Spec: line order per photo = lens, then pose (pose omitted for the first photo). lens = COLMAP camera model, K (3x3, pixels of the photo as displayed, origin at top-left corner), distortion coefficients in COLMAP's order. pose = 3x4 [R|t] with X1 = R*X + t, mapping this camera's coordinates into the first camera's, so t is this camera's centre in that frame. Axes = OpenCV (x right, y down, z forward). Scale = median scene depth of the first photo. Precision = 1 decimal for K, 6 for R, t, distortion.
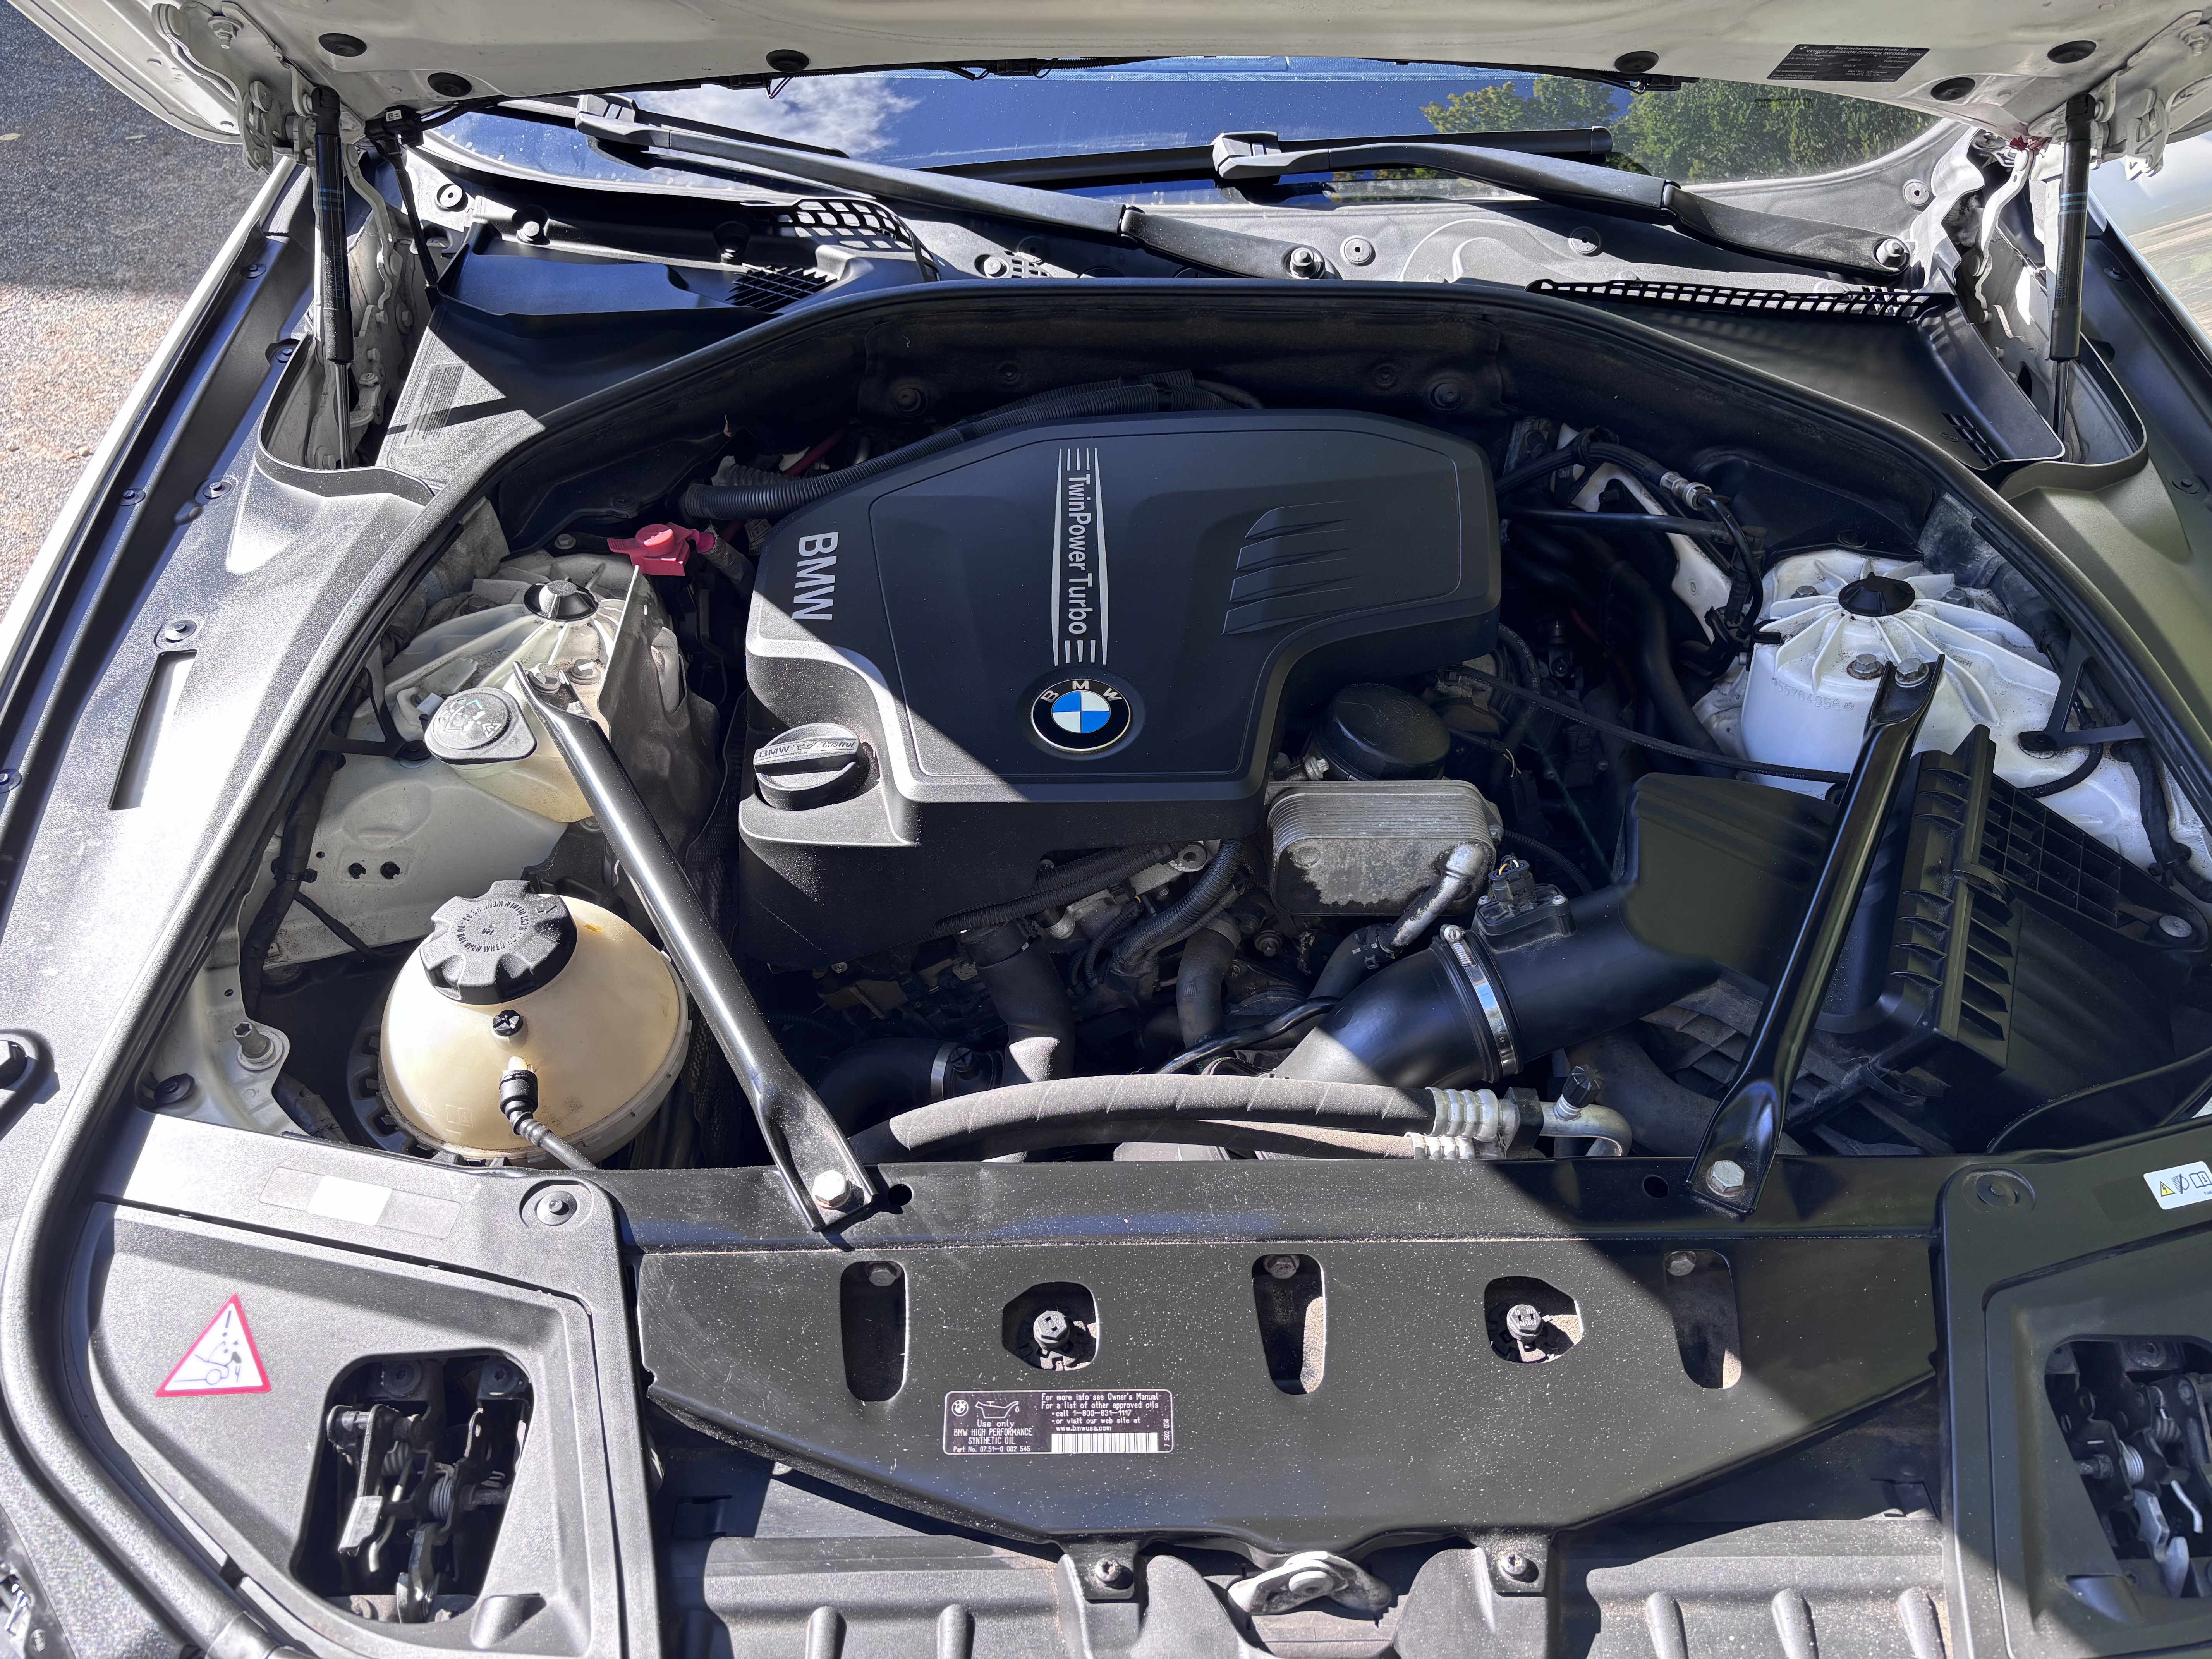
lens RADIAL K [[1676.9, 0, 1106.0], [0, 1676.9, 829.5], [0, 0, 1]] dist [-0.066868, 0.001027]
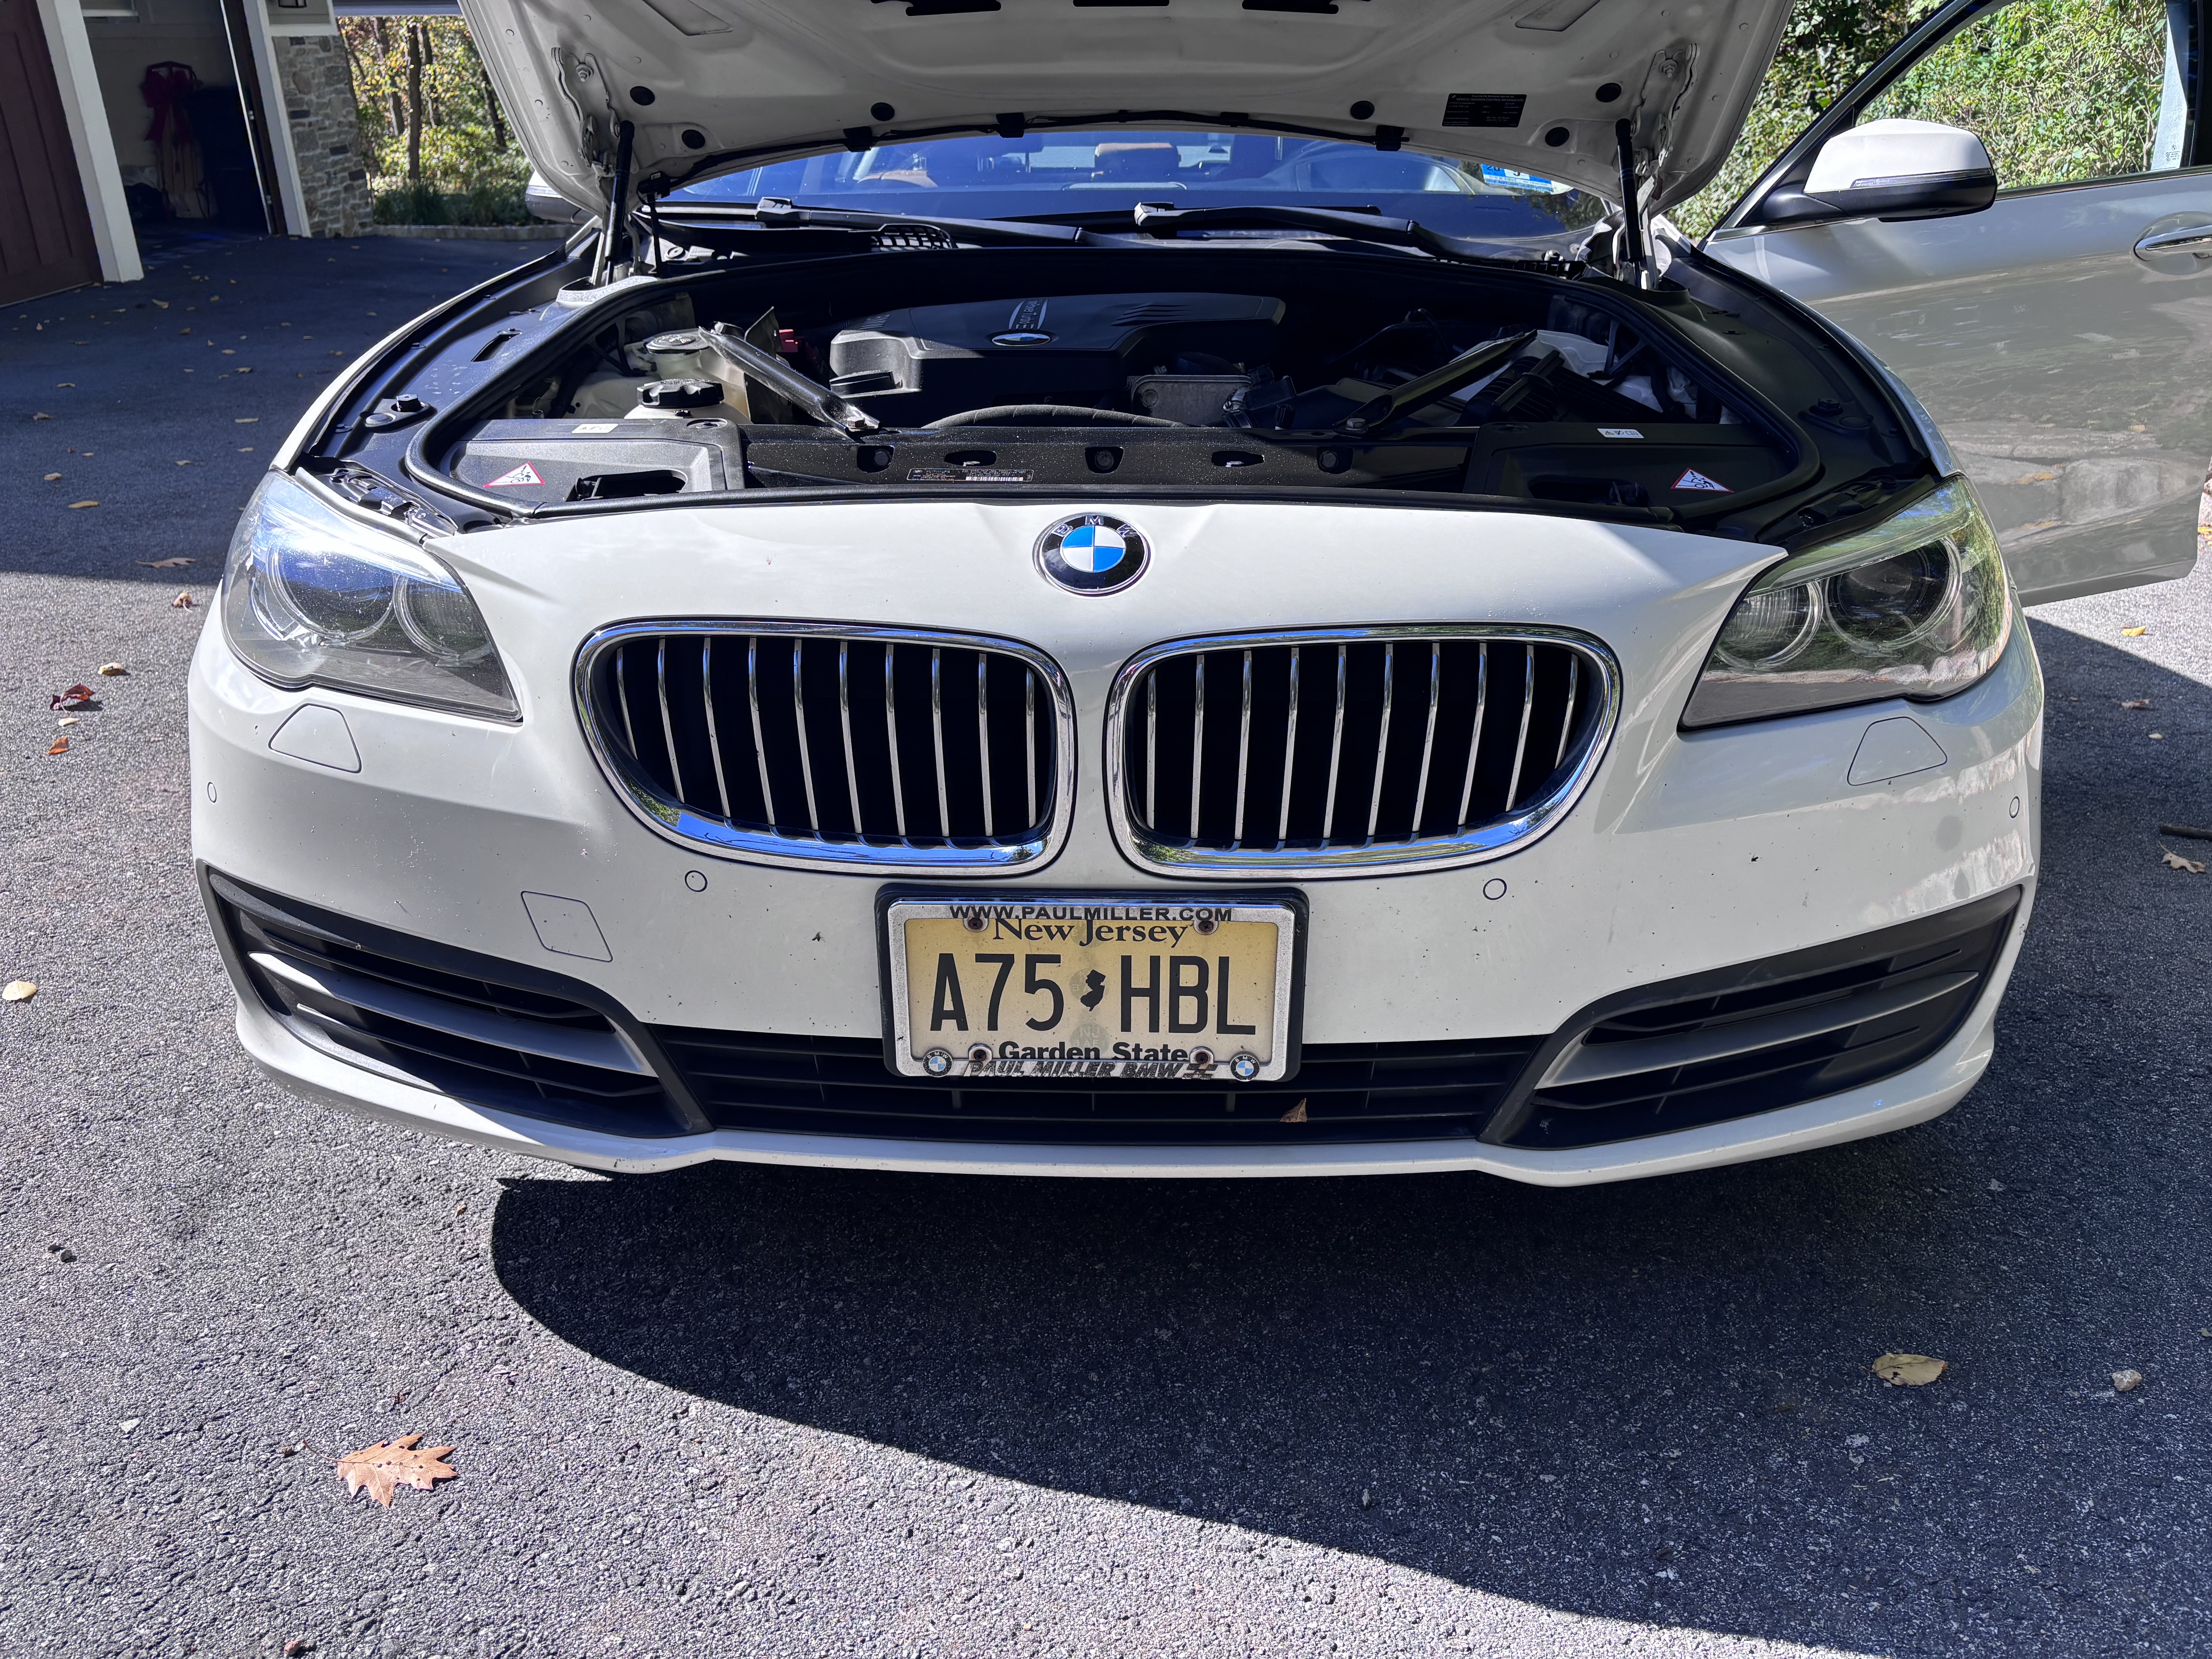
lens RADIAL K [[1676.9, 0, 1106.0], [0, 1676.9, 829.5], [0, 0, 1]] dist [-0.066868, 0.001027]
pose [[0.999093, 0.011411, -0.041034, 0.133242], [-0.025712, 0.929663, -0.367514, 0.936996], [0.033954, 0.368235, 0.929112, -0.389947]]
